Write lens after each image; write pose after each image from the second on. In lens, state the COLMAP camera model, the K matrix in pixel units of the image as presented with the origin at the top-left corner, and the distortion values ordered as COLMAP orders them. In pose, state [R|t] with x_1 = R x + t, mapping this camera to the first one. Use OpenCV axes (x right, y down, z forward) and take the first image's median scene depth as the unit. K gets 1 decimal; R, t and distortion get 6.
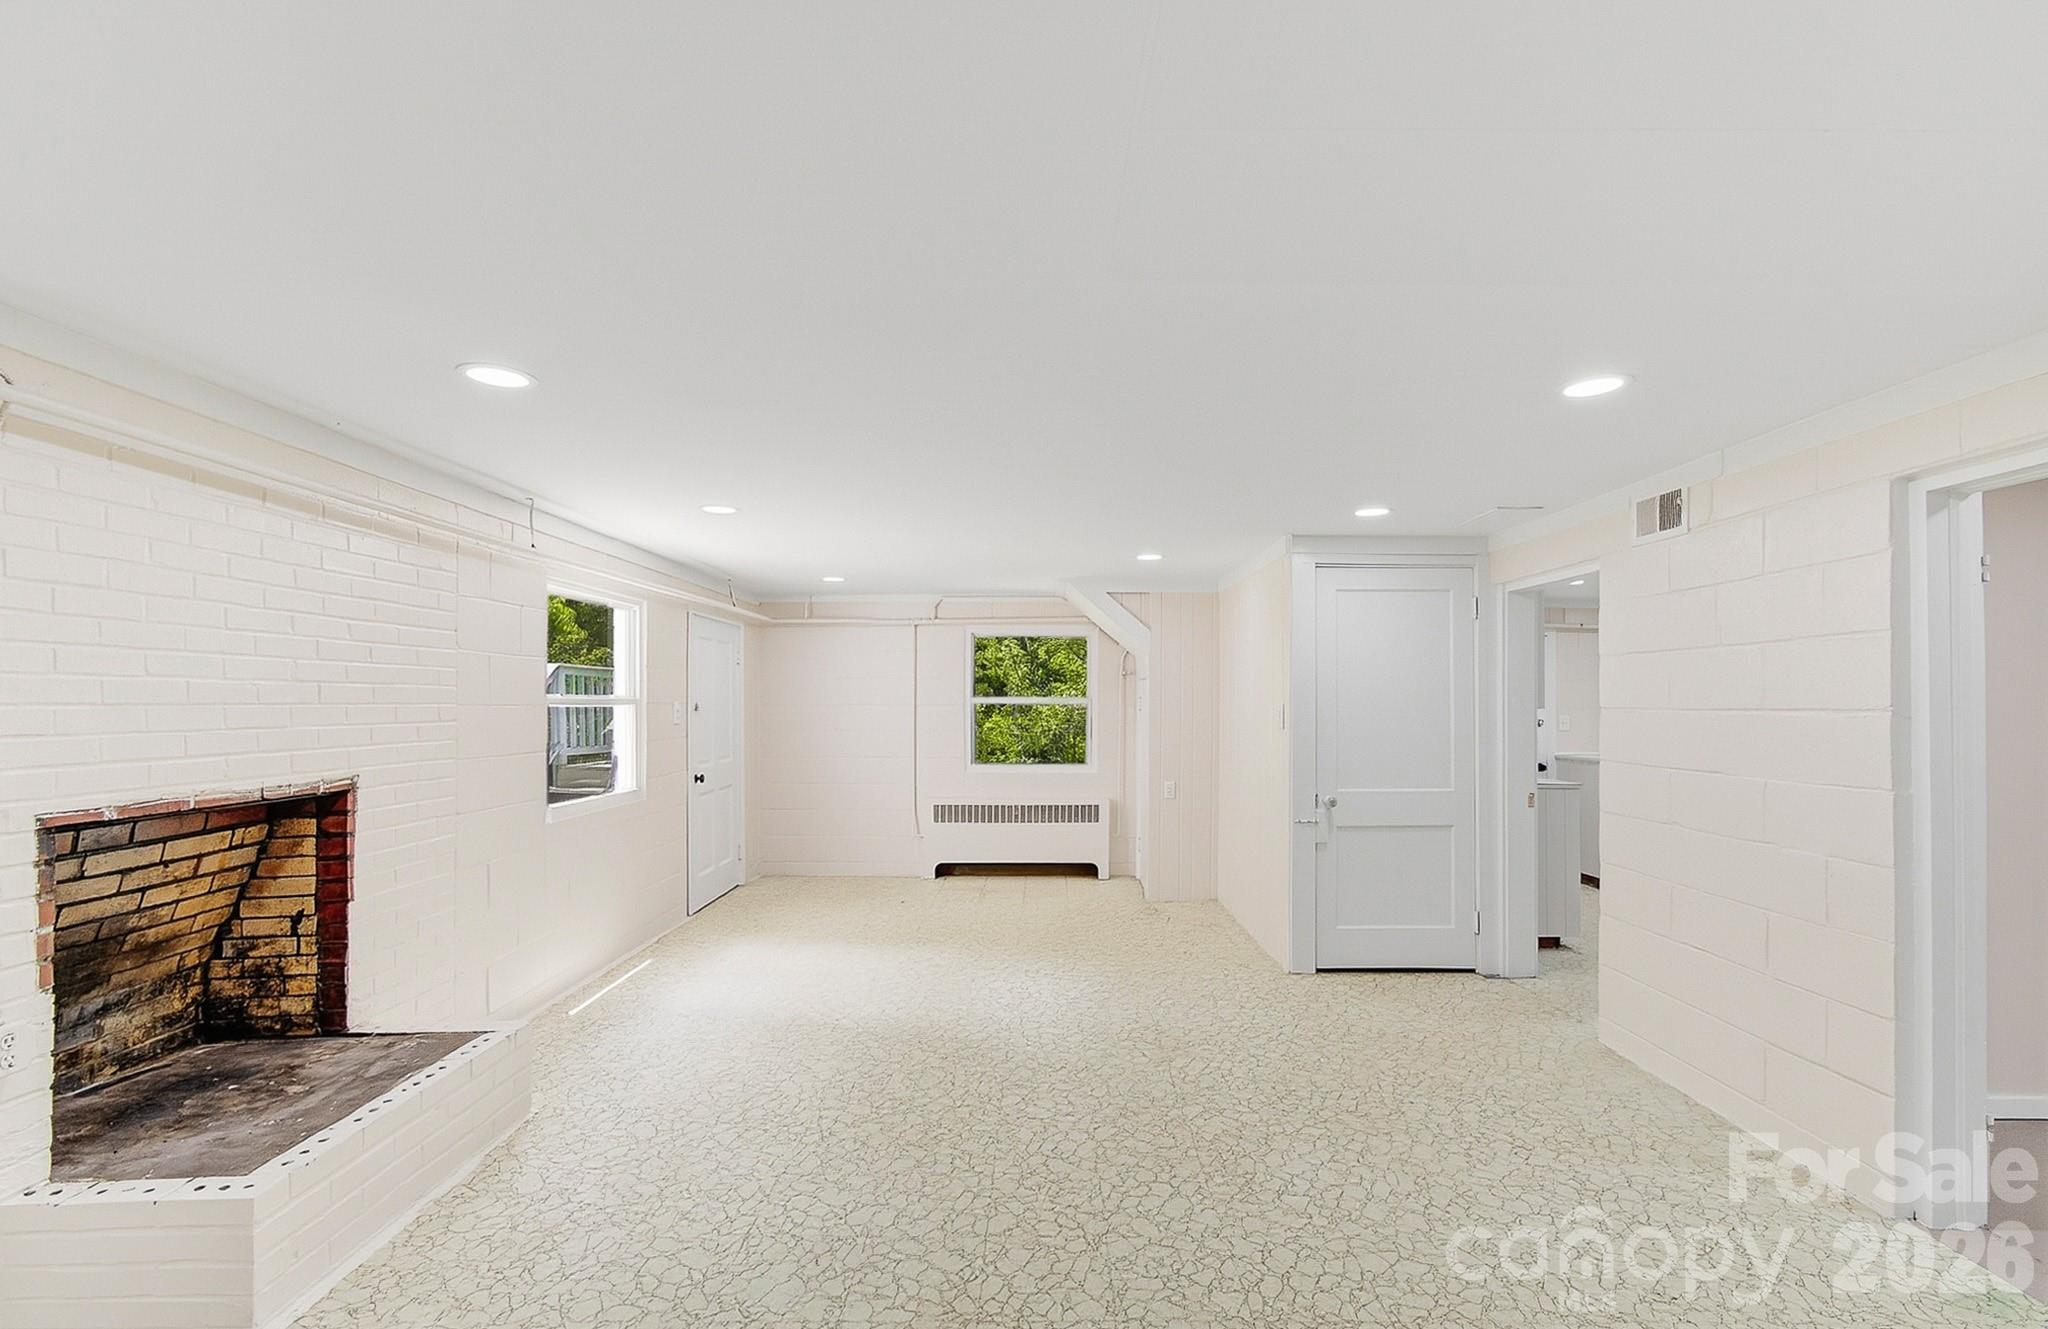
lens RADIAL K [[881.5, 0, 1012.0], [0, 881.5, 666.7], [0, 0, 1]] dist [-0.001954, 0.000362]
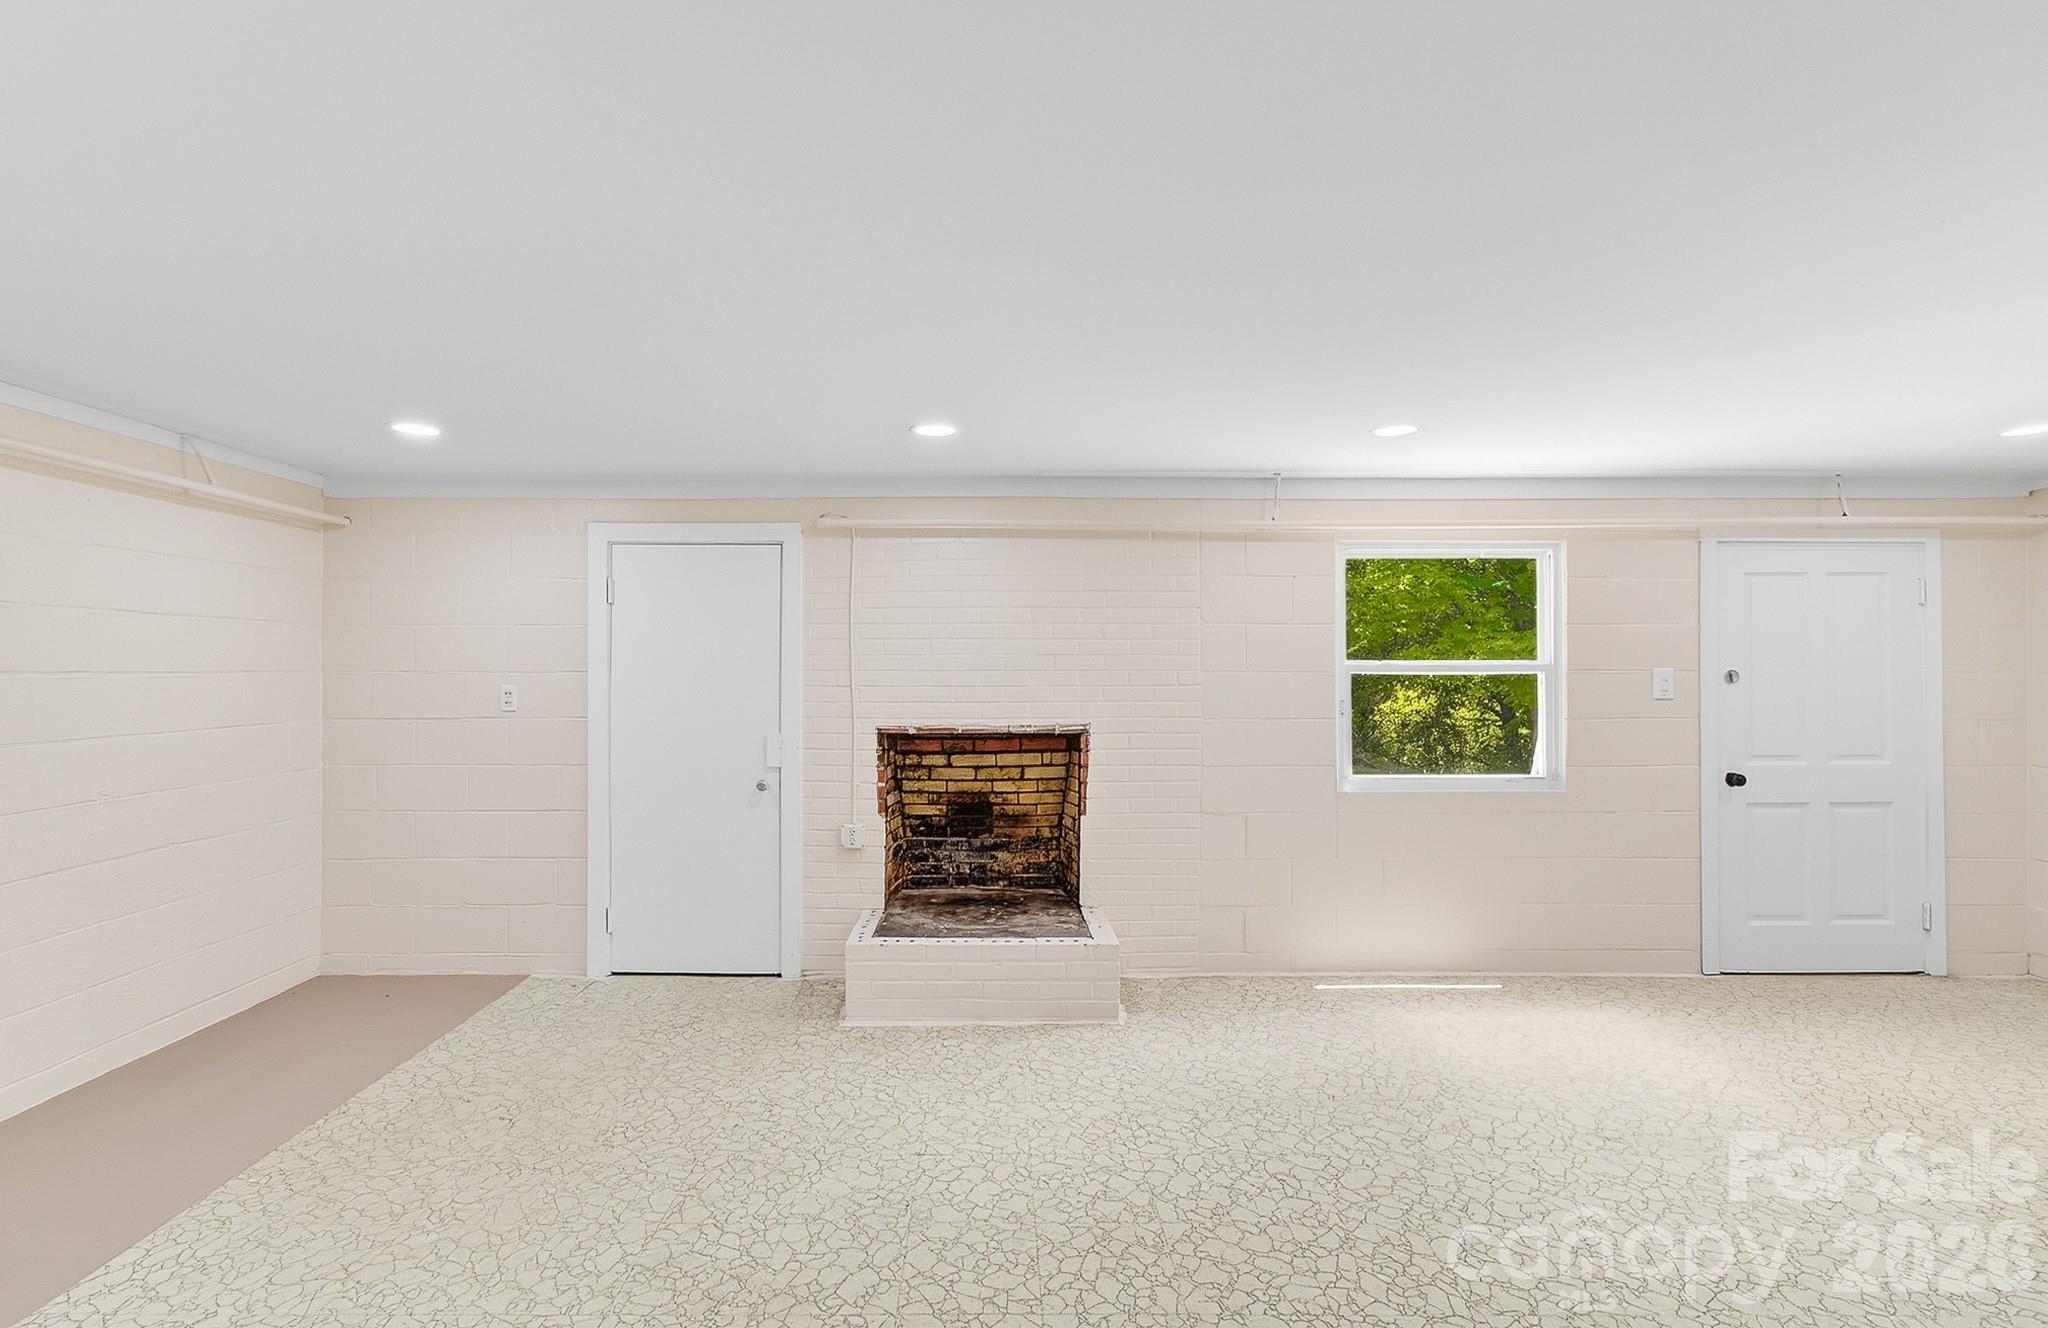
lens RADIAL K [[881.5, 0, 1012.0], [0, 881.5, 666.2], [0, 0, 1]] dist [-0.001954, 0.000362]
pose [[0.035860, -0.007966, -0.999325, 0.668641], [0.043215, 0.999045, -0.006413, 0.041518], [0.998422, -0.042956, 0.036170, 0.914483]]
